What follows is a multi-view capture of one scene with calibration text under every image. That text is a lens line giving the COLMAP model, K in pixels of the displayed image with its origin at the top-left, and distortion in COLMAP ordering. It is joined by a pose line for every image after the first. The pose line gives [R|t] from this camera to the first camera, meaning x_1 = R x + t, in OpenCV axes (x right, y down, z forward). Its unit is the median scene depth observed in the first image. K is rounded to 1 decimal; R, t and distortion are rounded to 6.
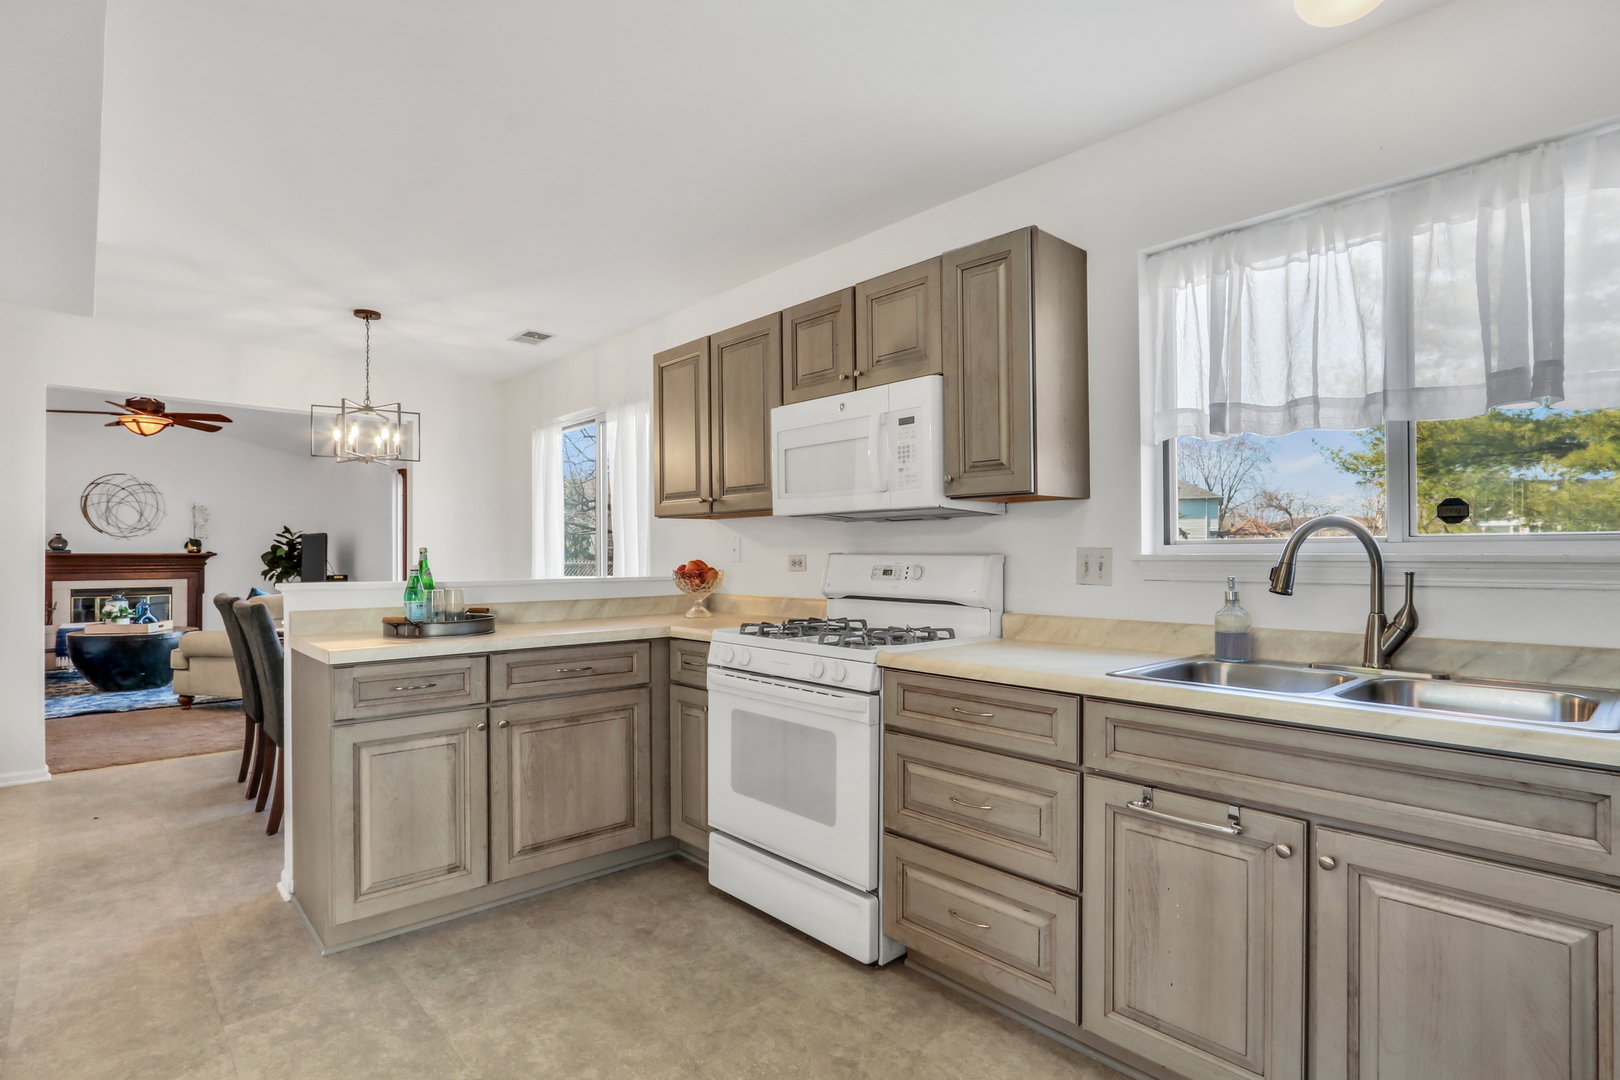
lens RADIAL K [[809.1, 0, 801.8], [0, 809.1, 549.9], [0, 0, 1]] dist [-0.024190, 0.005904]
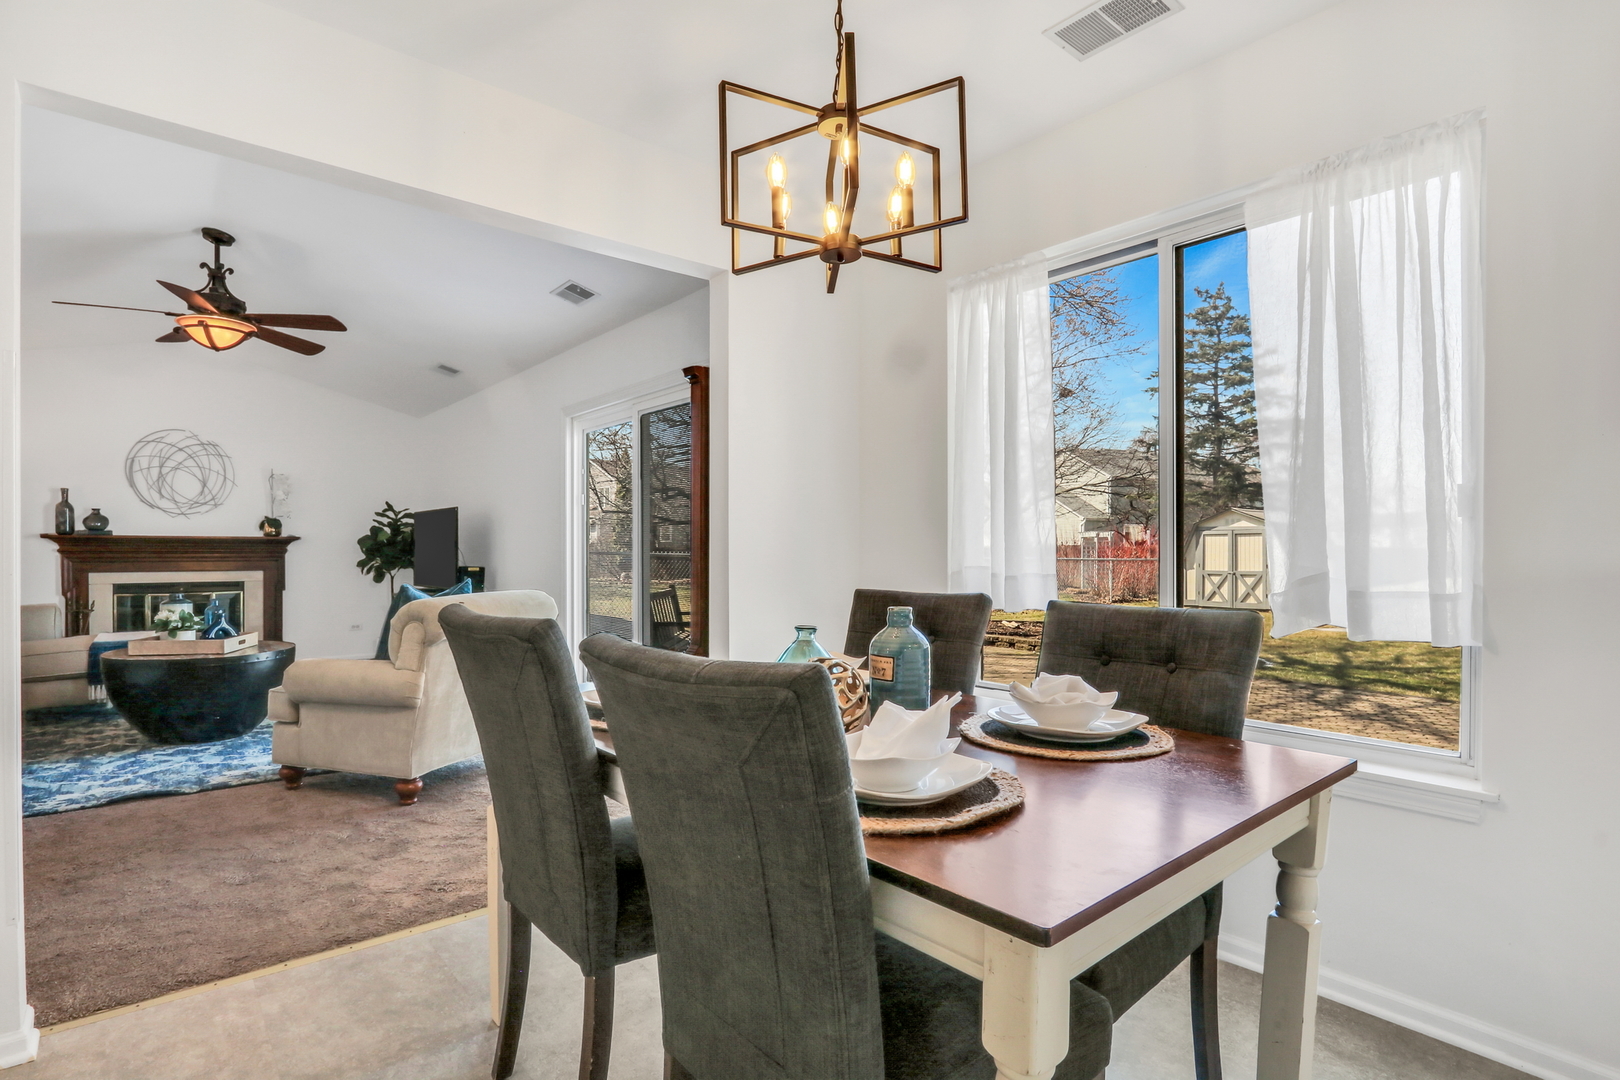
lens RADIAL K [[809.1, 0, 802.4], [0, 809.1, 556.8], [0, 0, 1]] dist [-0.024190, 0.005904]
pose [[0.999252, 0.003740, -0.038497, -0.249735], [-0.003209, 0.999899, 0.013839, 0.012010], [0.038544, -0.013705, 0.999163, 0.284641]]
